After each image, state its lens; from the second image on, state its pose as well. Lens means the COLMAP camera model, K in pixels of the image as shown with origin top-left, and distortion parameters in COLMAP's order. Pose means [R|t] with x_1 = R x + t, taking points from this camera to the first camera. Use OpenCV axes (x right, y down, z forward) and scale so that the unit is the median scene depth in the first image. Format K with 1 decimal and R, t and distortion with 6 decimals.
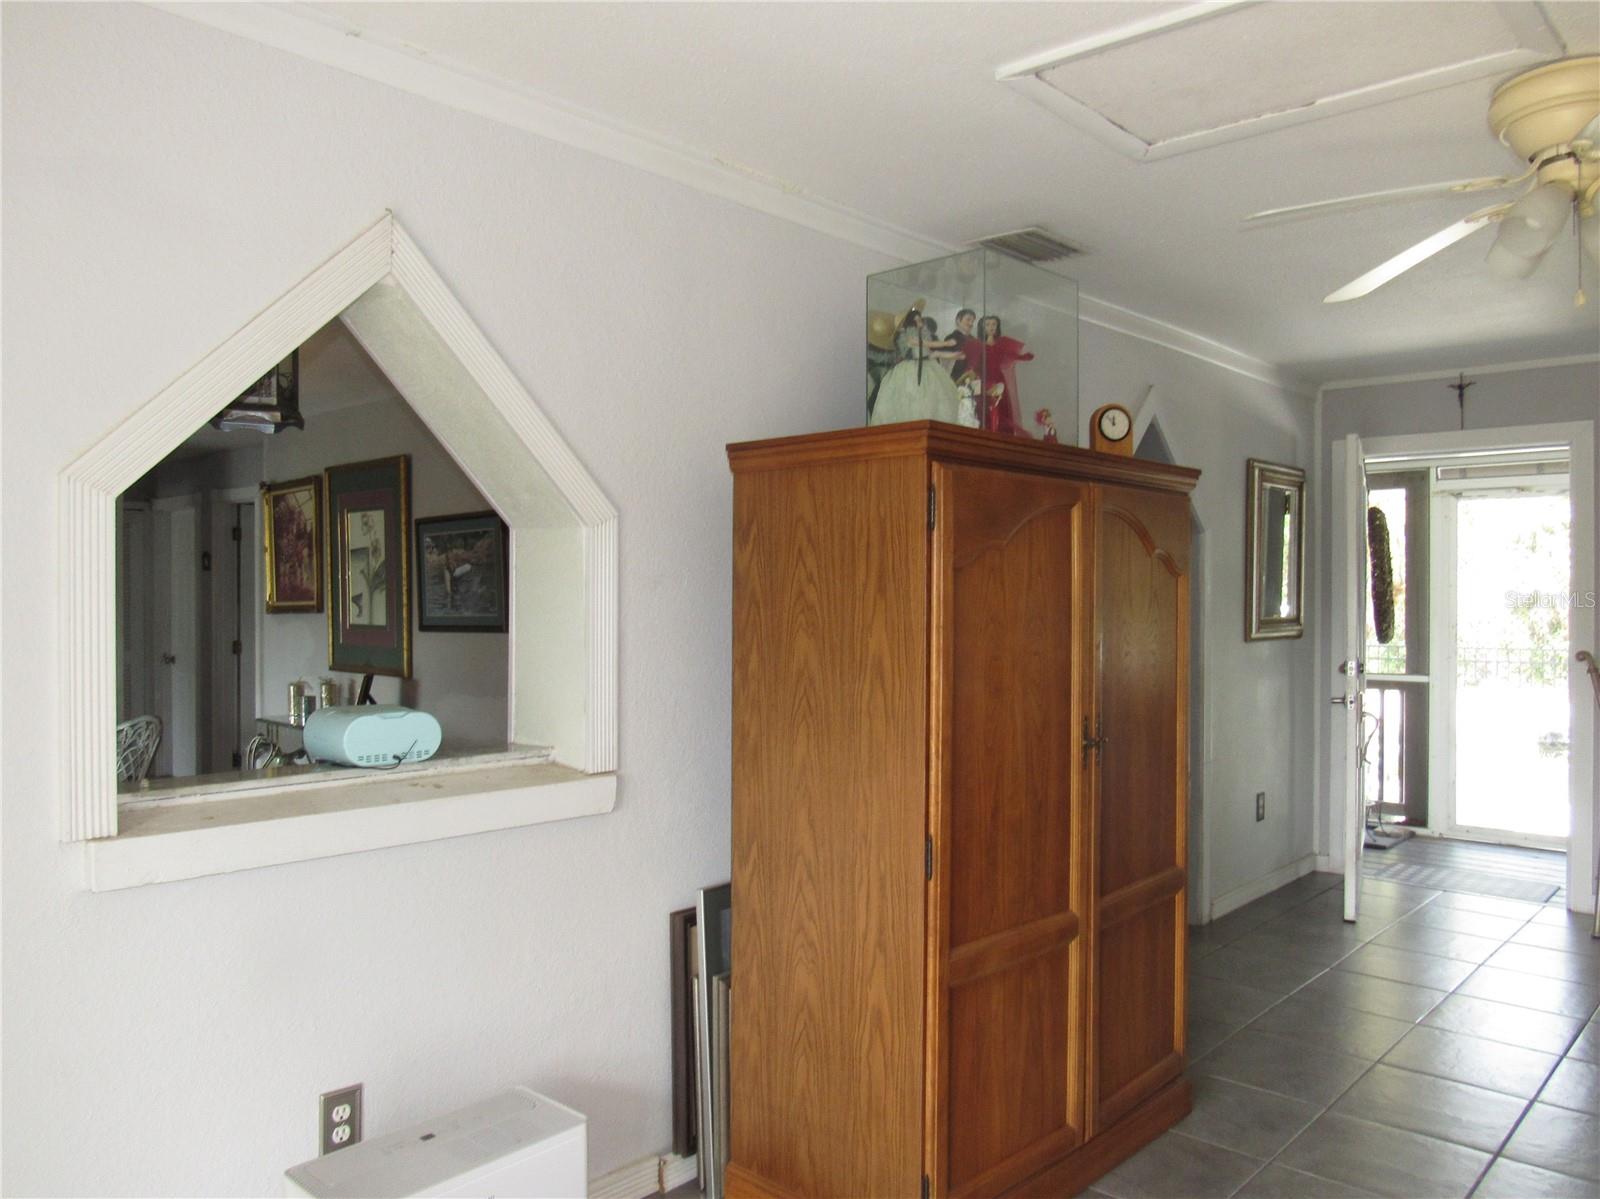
lens RADIAL K [[1170.5, 0, 804.3], [0, 1170.5, 599.6], [0, 0, 1]] dist [-0.034516, 0.011766]
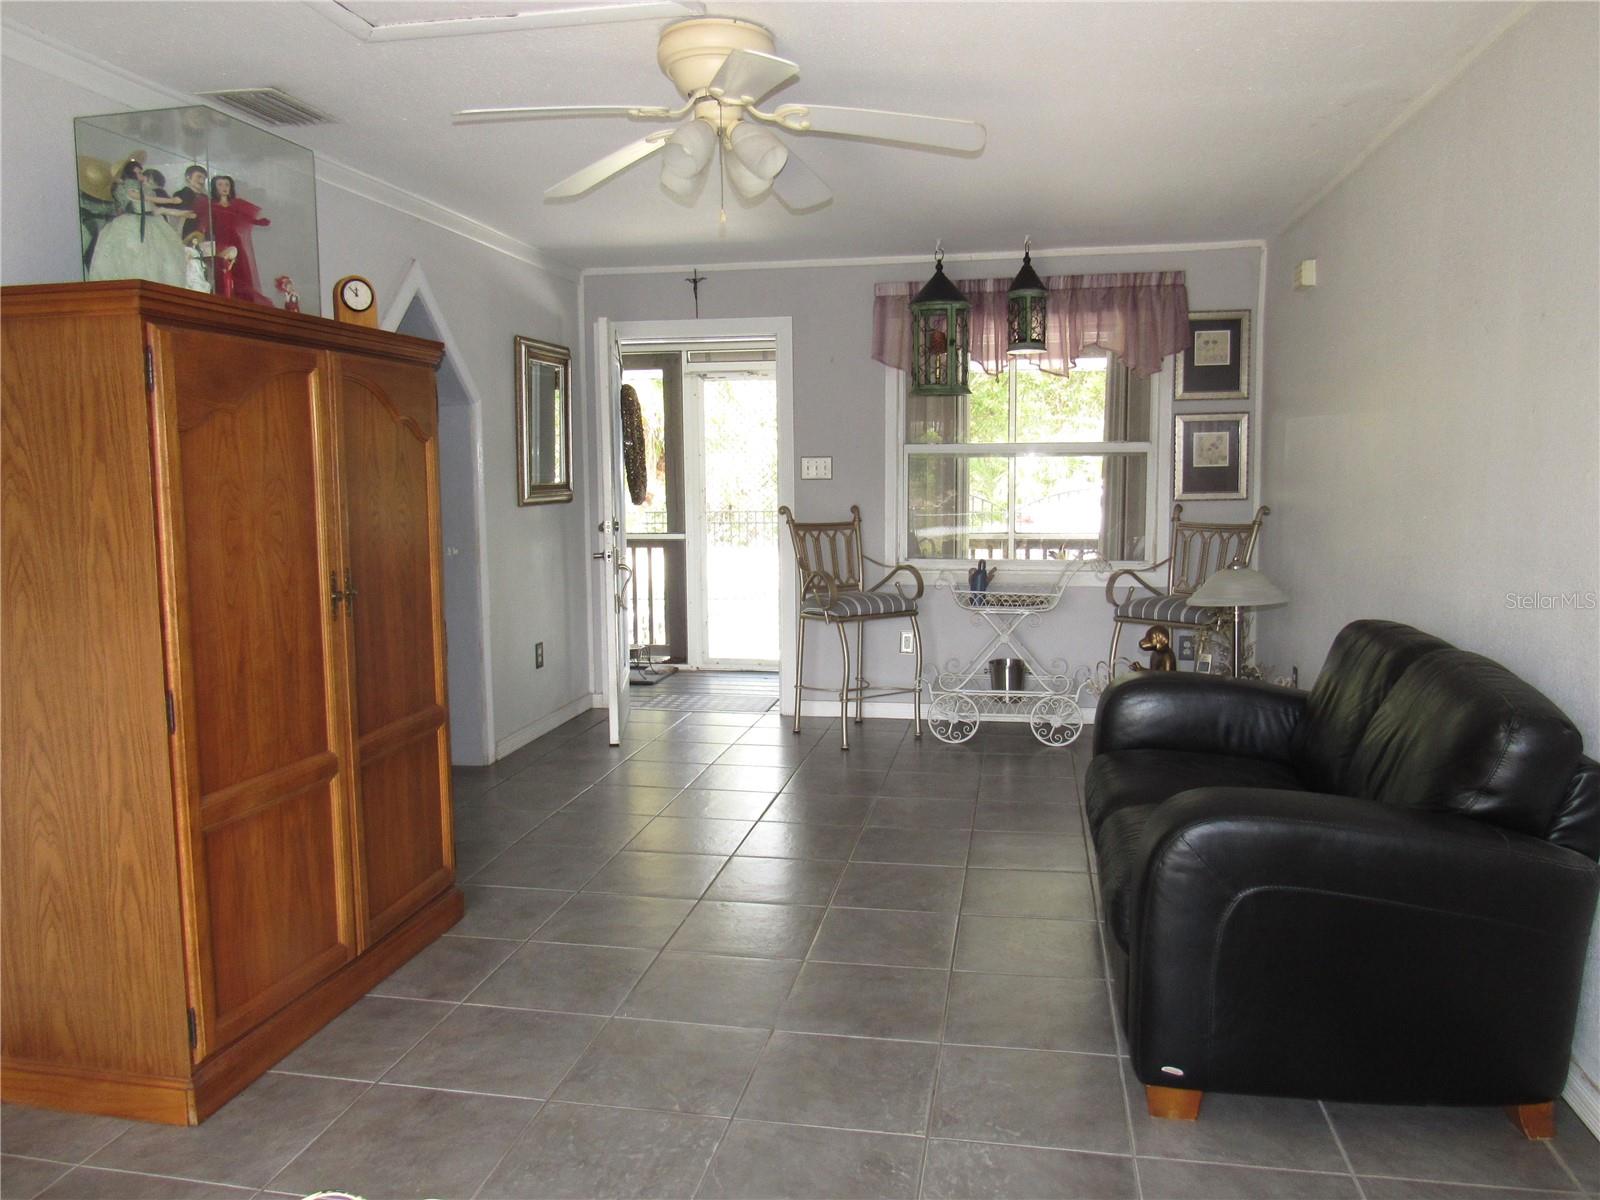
lens RADIAL K [[1170.5, 0, 794.8], [0, 1170.5, 602.0], [0, 0, 1]] dist [-0.034516, 0.011766]
pose [[0.850215, -0.067475, 0.522094, 0.033842], [0.011169, 0.993841, 0.110255, 0.011970], [-0.526317, -0.087909, 0.845732, -0.108103]]
